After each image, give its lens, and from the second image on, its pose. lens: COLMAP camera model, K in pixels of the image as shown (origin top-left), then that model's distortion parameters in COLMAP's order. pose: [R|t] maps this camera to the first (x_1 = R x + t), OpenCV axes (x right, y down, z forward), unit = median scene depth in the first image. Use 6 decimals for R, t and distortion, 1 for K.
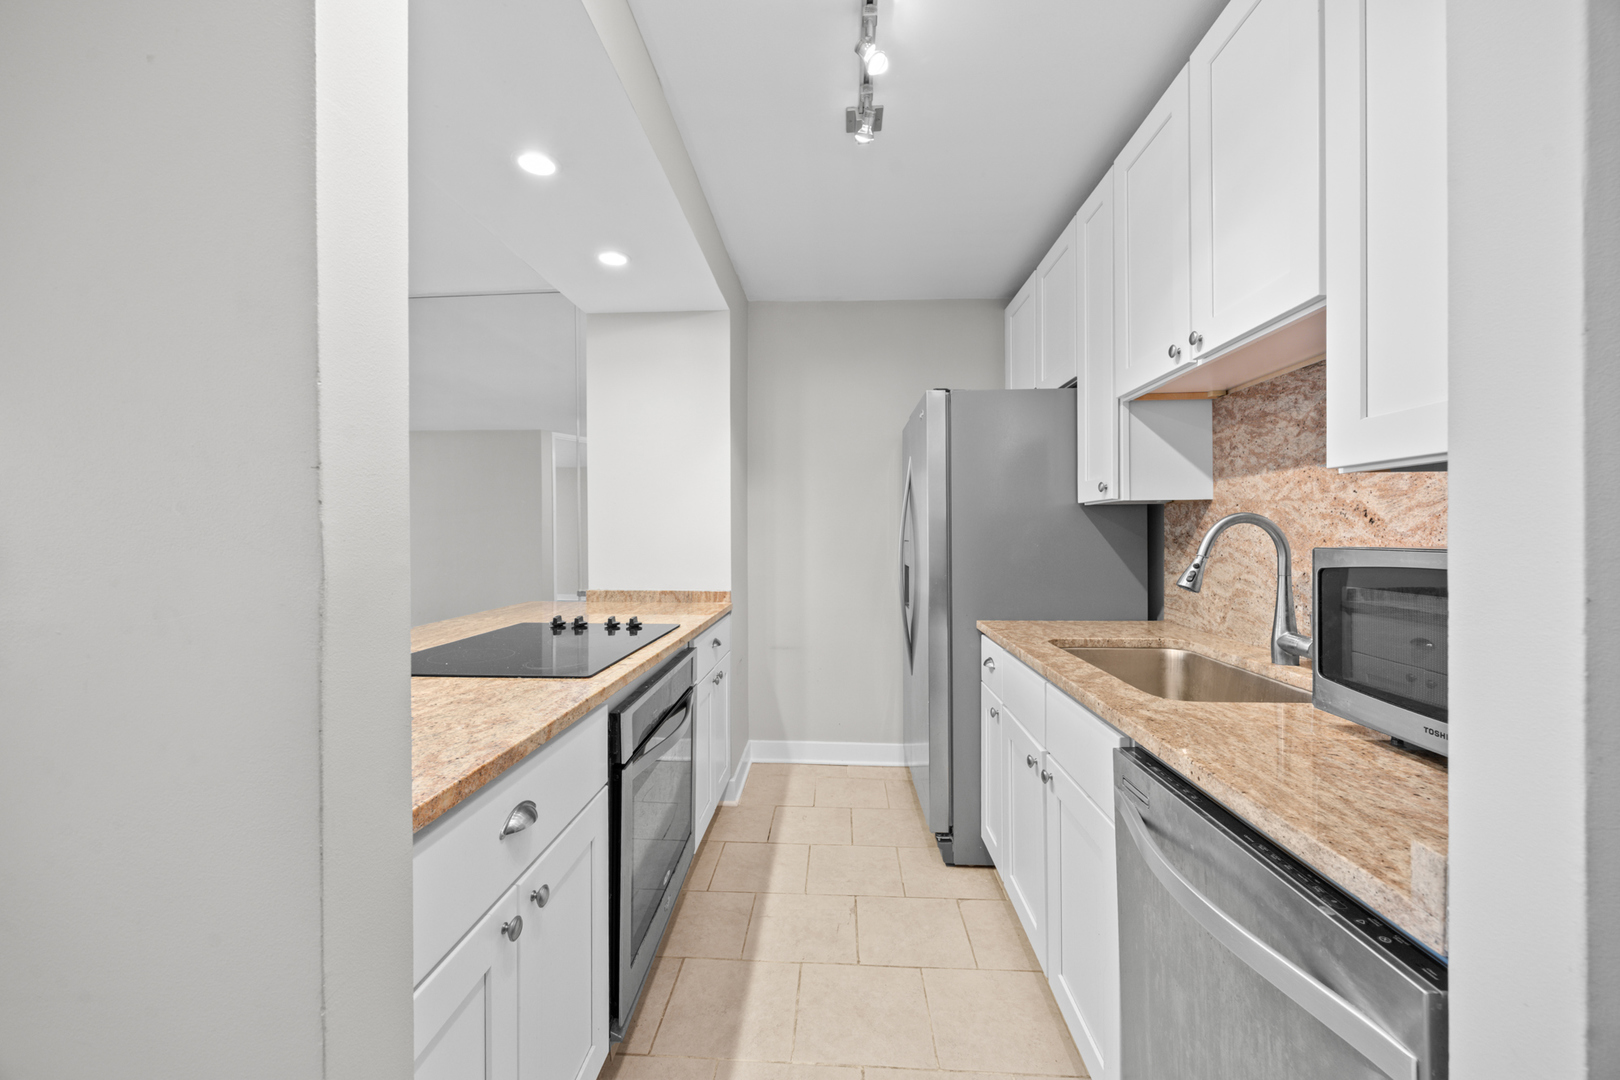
lens RADIAL K [[629.0, 0, 808.1], [0, 629.0, 539.2], [0, 0, 1]] dist [0.000578, -0.000145]
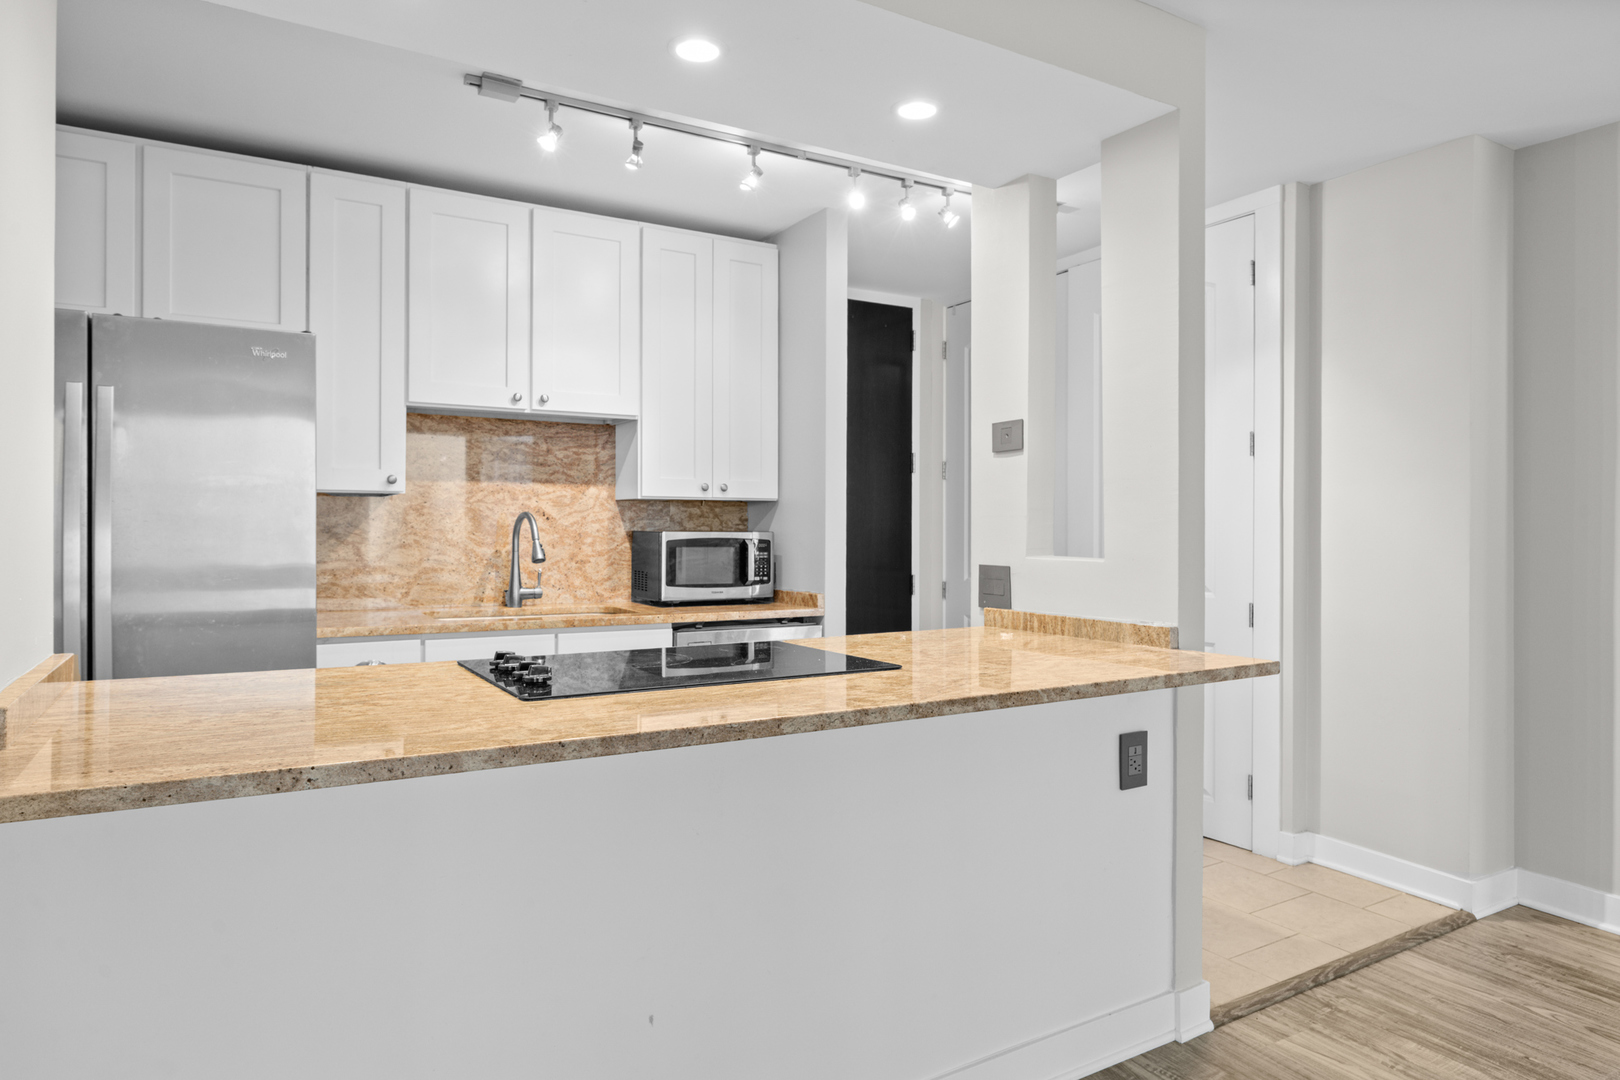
lens RADIAL K [[967.9, 0, 815.0], [0, 967.9, 535.0], [0, 0, 1]] dist [-0.014283, -0.001555]
pose [[-0.555883, -0.001754, 0.831259, -1.402055], [0.003724, 0.999982, 0.004600, 0.006333], [-0.831252, 0.005652, -0.555866, 1.435035]]
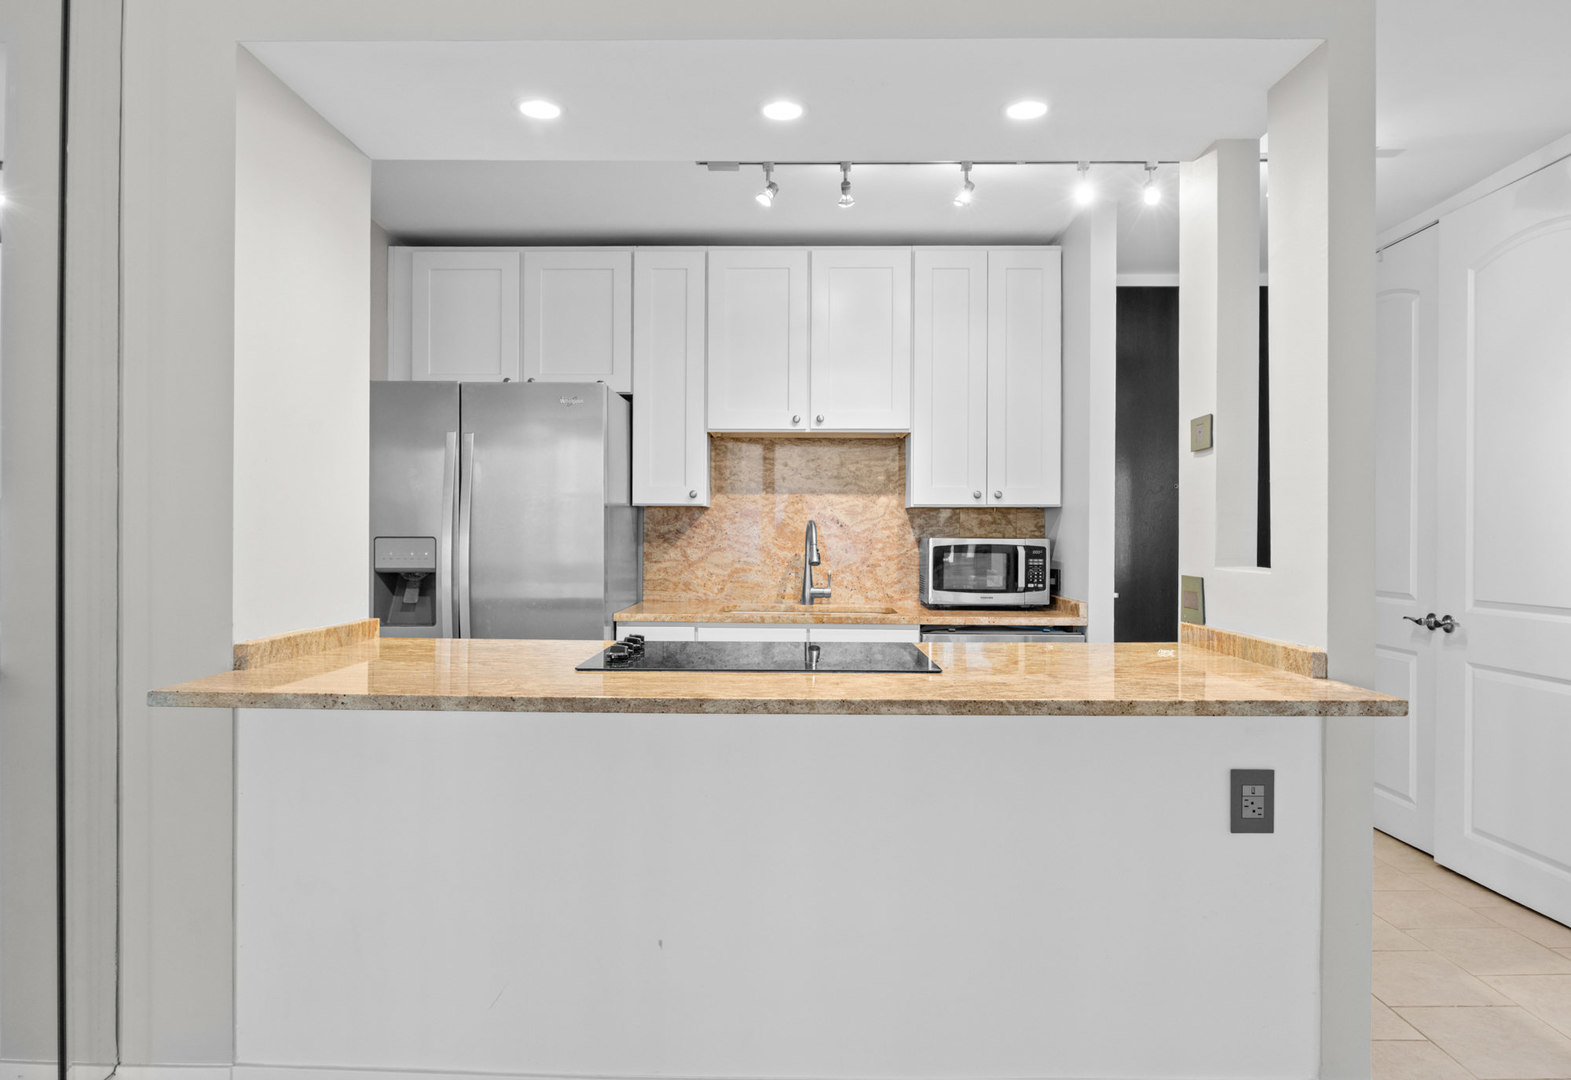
lens RADIAL K [[970.1, 0, 783.9], [0, 970.1, 538.2], [0, 0, 1]] dist [-0.015793, -0.000542]
pose [[-0.042640, -0.000637, 0.999090, -1.653662], [0.001506, 0.999999, 0.000702, 0.005884], [-0.999089, 0.001535, -0.042639, 0.985975]]
